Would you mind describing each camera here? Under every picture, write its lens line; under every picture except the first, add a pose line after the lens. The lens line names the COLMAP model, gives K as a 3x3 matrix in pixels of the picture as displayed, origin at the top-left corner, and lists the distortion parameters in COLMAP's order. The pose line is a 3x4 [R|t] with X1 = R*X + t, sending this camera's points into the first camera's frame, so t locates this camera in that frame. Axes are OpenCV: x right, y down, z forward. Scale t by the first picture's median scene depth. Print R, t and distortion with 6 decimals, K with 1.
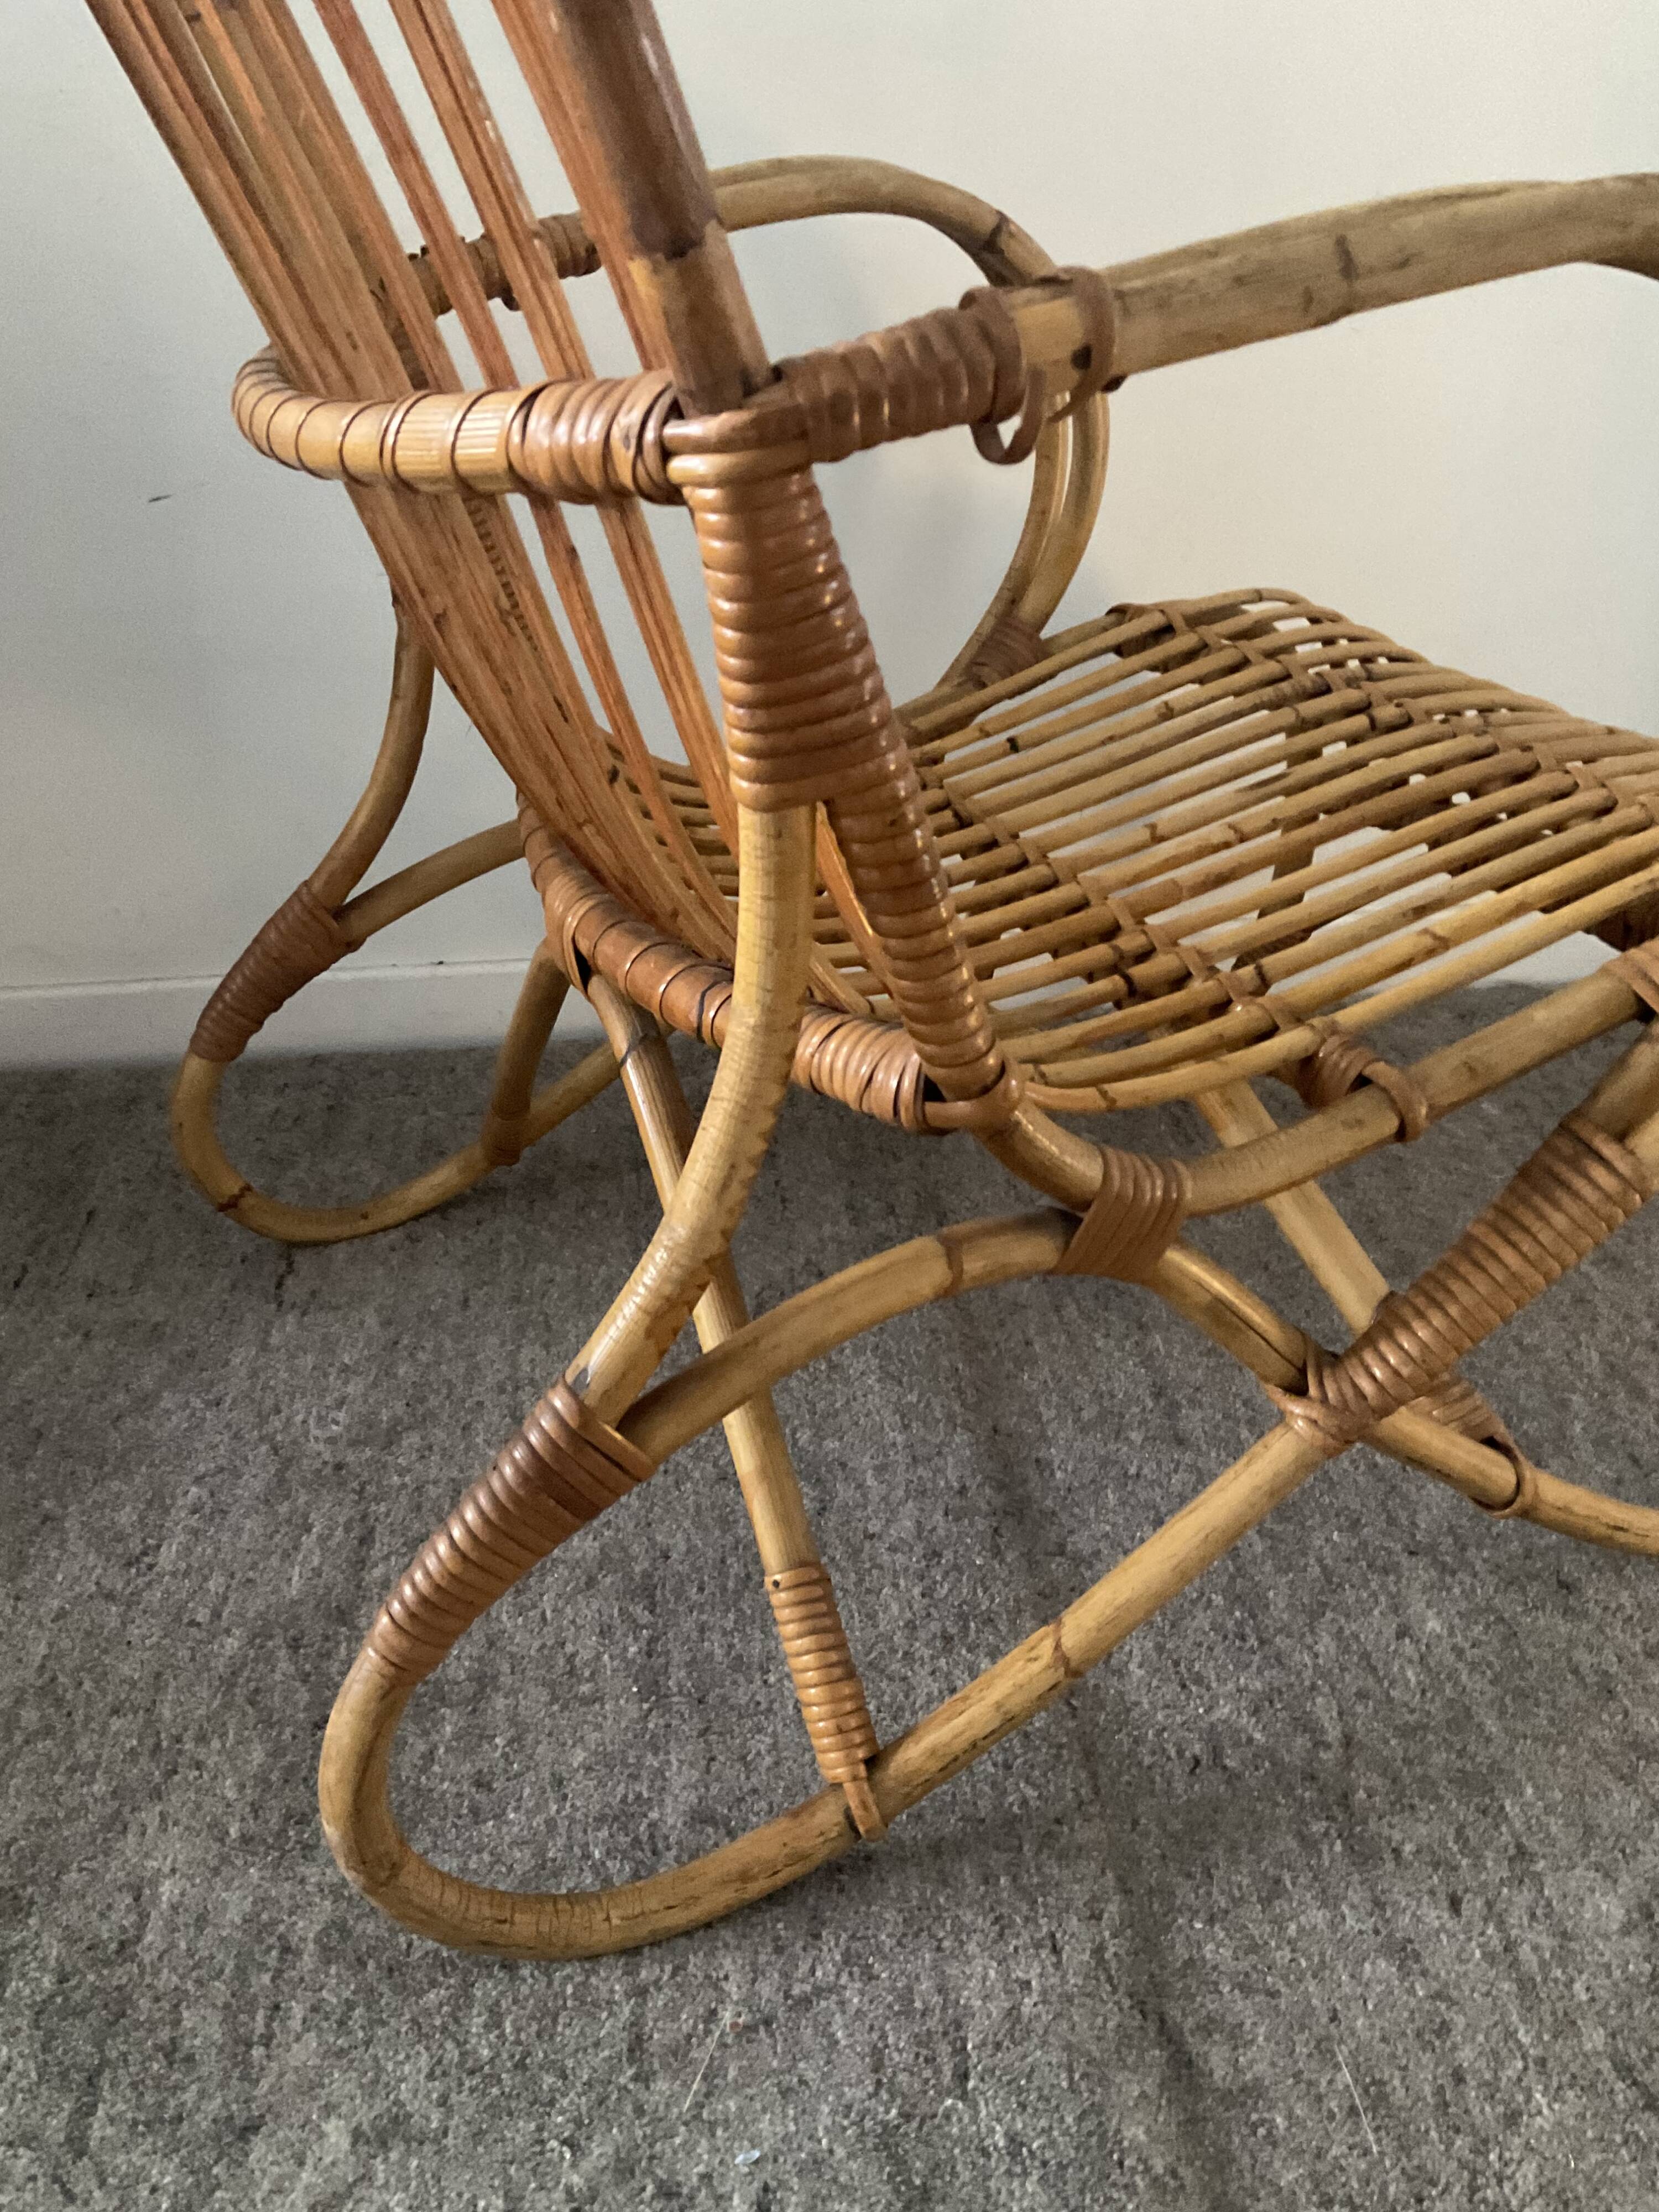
lens RADIAL K [[1840.5, 0, 829.5], [0, 1840.5, 1106.0], [0, 0, 1]] dist [0.041696, -0.075479]
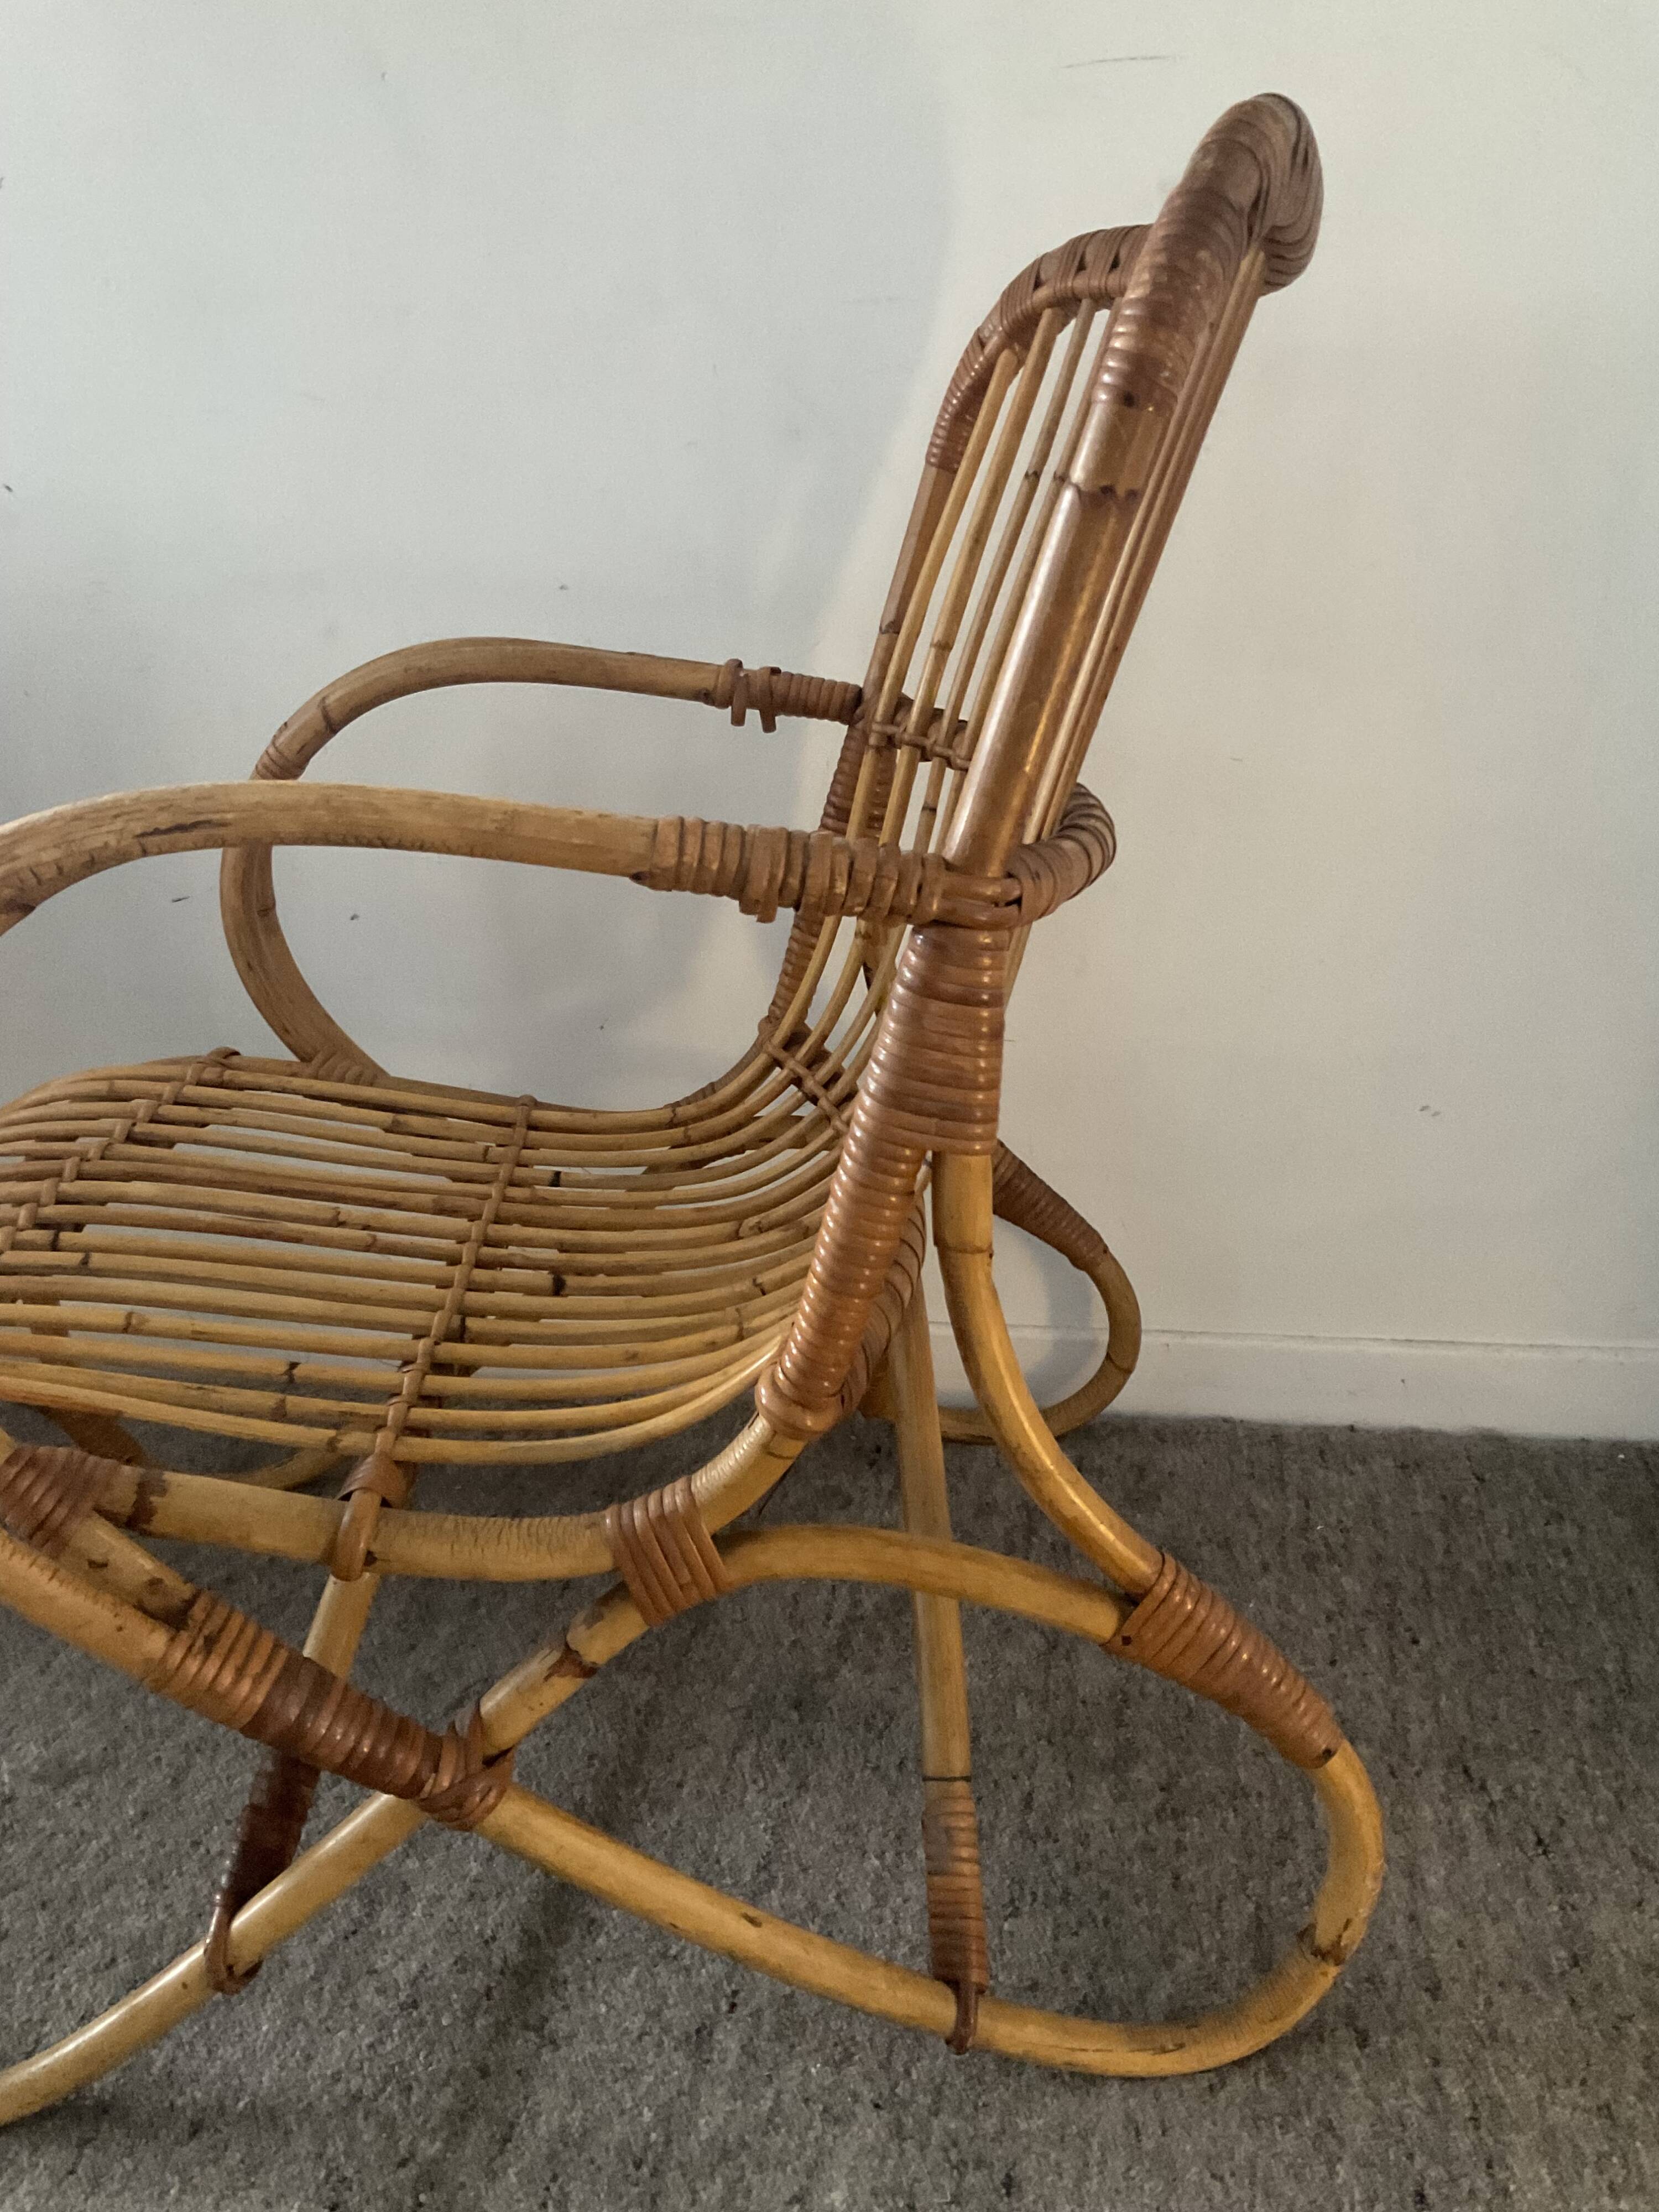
lens RADIAL K [[1840.5, 0, 829.5], [0, 1840.5, 1106.0], [0, 0, 1]] dist [0.041696, -0.075479]
pose [[0.951050, 0.057444, -0.303651, 0.682681], [-0.099553, 0.987142, -0.125057, -0.165930], [0.292563, 0.149165, 0.944541, 0.060967]]
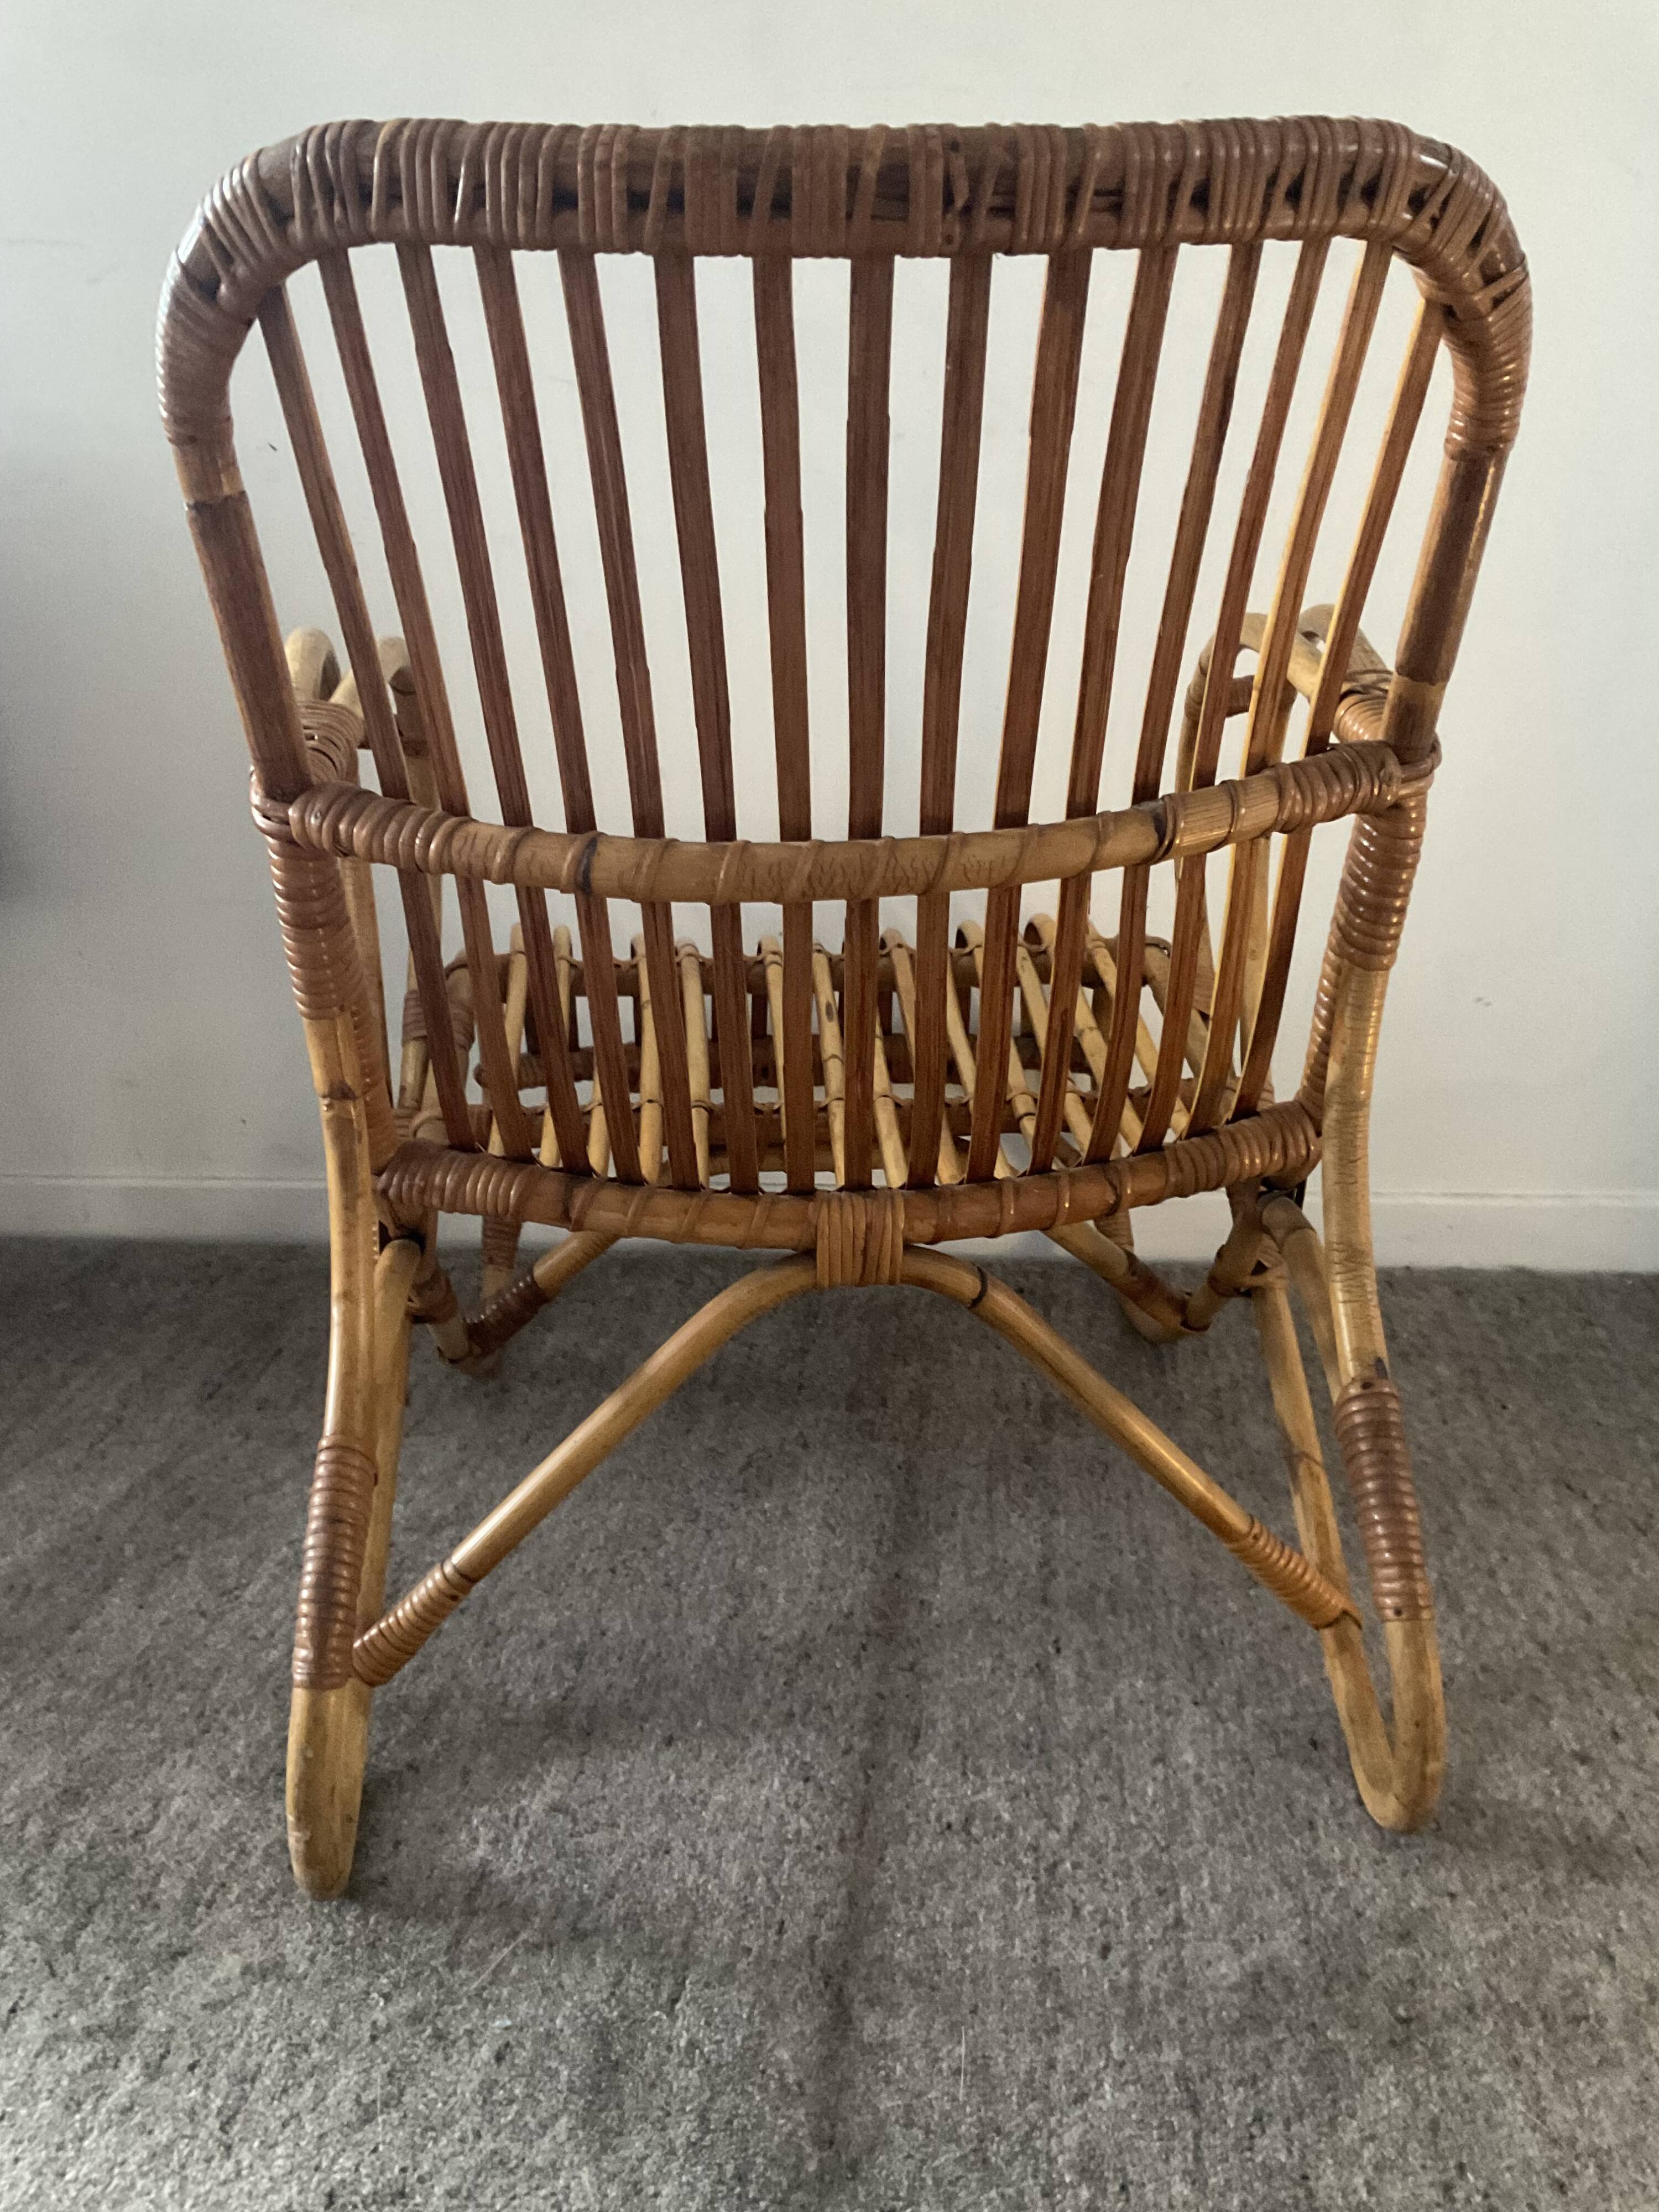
lens RADIAL K [[1836.6, 0, 823.1], [0, 1836.6, 1094.9], [0, 0, 1]] dist [0.056803, -0.120905]
pose [[0.977641, 0.057930, -0.202142, 0.373829], [-0.088566, 0.985317, -0.145970, 0.061198], [0.190718, 0.160609, 0.968417, -0.342837]]
